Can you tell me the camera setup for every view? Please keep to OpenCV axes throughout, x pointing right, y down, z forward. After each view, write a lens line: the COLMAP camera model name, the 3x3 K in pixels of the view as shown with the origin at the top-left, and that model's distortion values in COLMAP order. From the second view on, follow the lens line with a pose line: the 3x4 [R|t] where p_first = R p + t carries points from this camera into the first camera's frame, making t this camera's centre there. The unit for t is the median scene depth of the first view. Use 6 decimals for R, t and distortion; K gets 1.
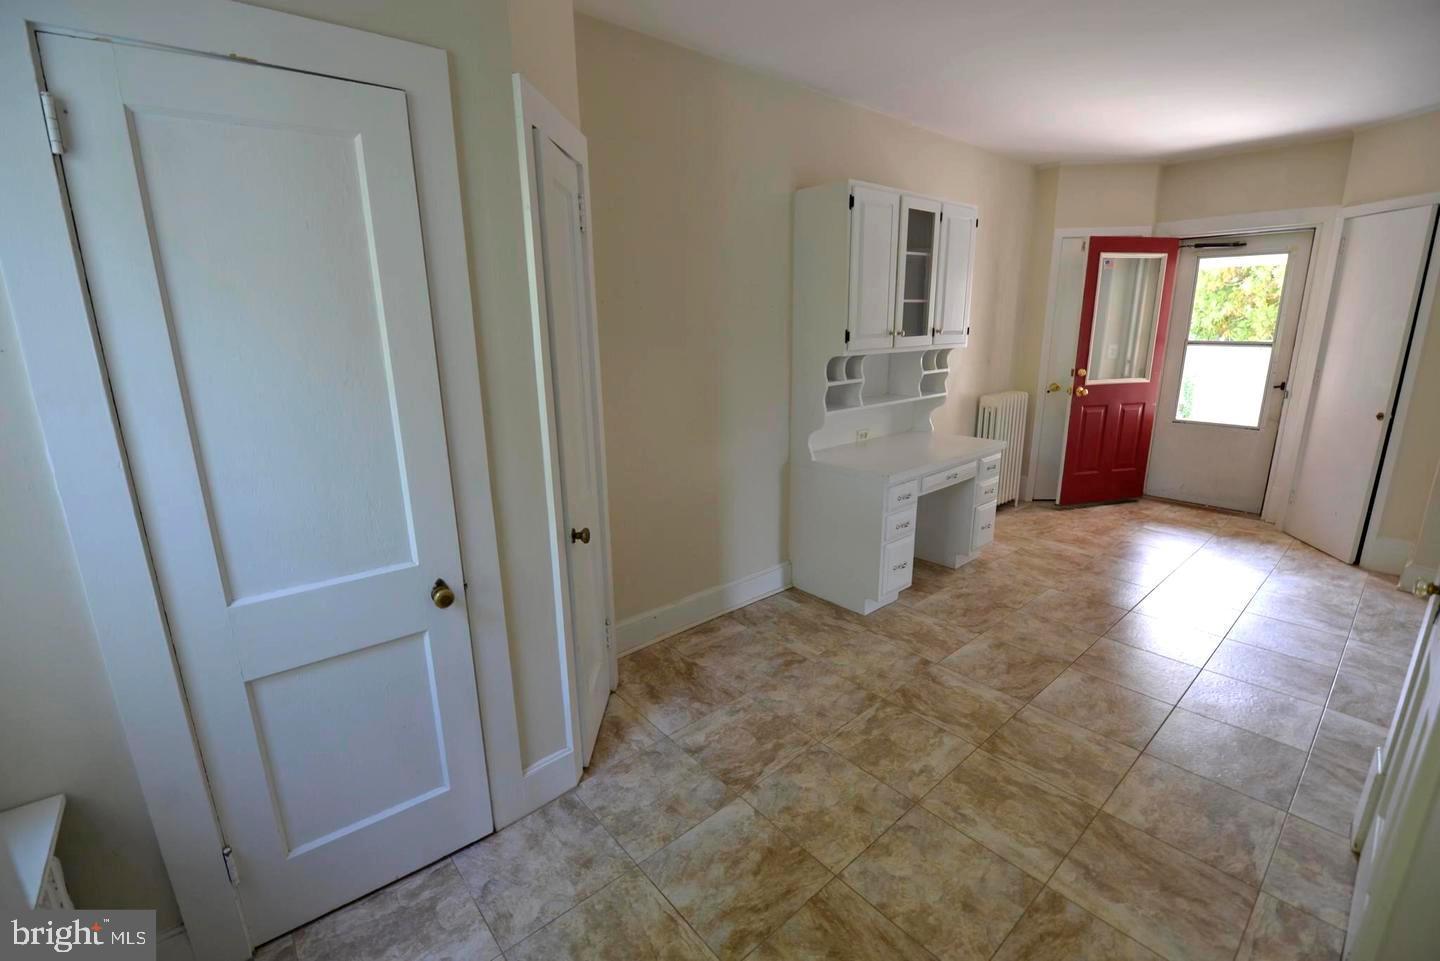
lens RADIAL K [[630.1, 0, 717.4], [0, 630.1, 472.2], [0, 0, 1]] dist [-0.002025, -0.008004]
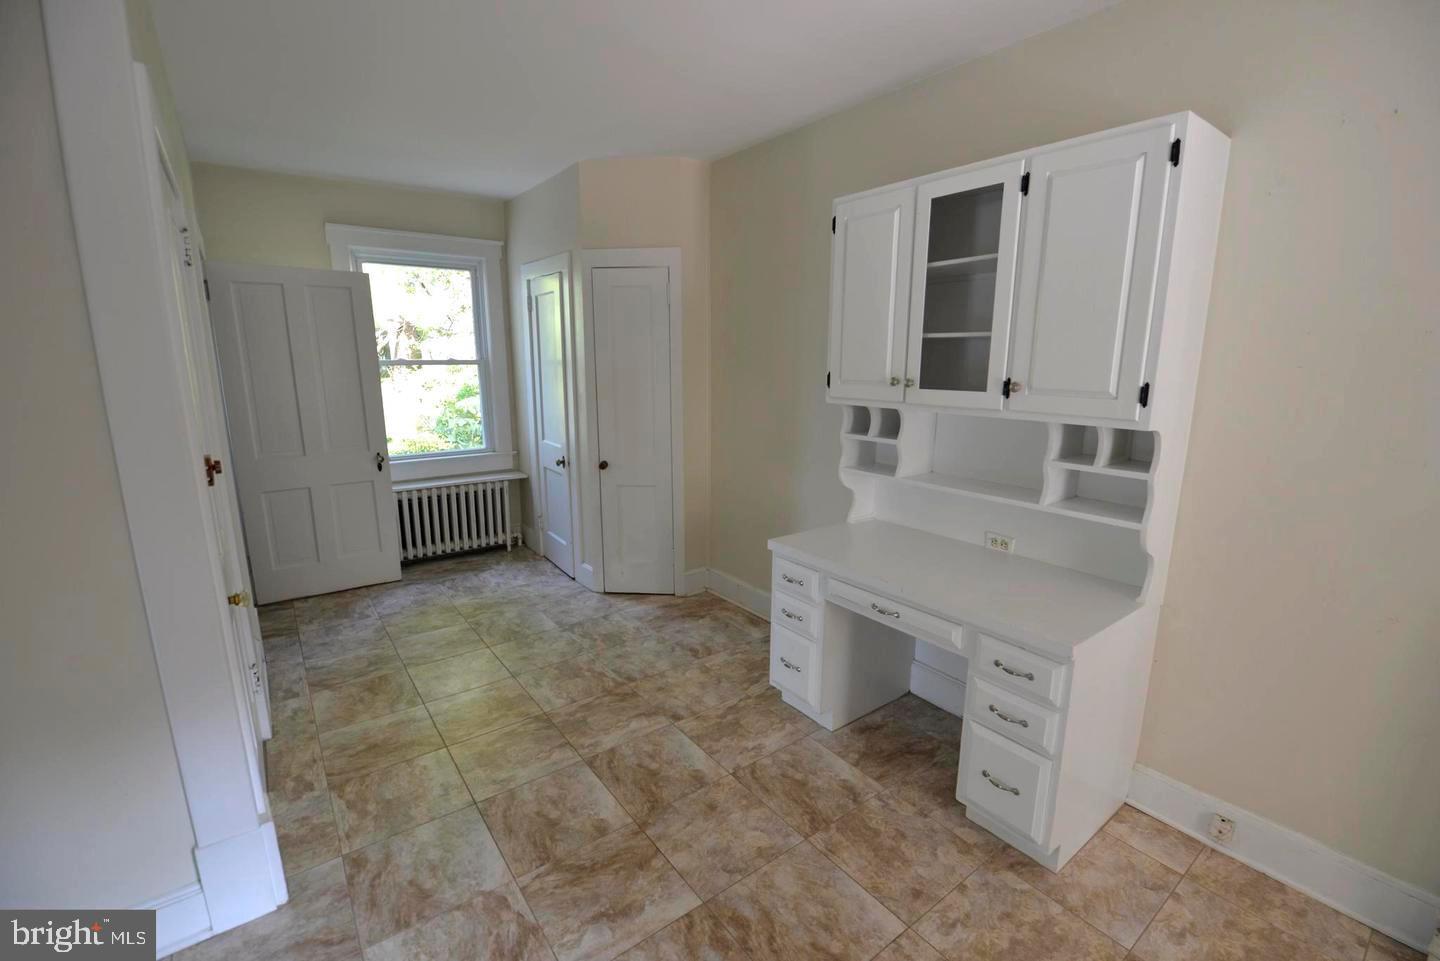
lens RADIAL K [[630.1, 0, 717.4], [0, 630.1, 472.2], [0, 0, 1]] dist [-0.002025, -0.008004]
pose [[-0.073858, 0.196767, -0.977664, 1.182281], [-0.242380, 0.947405, 0.208988, -0.261033], [0.967366, 0.252401, -0.022281, 0.990003]]
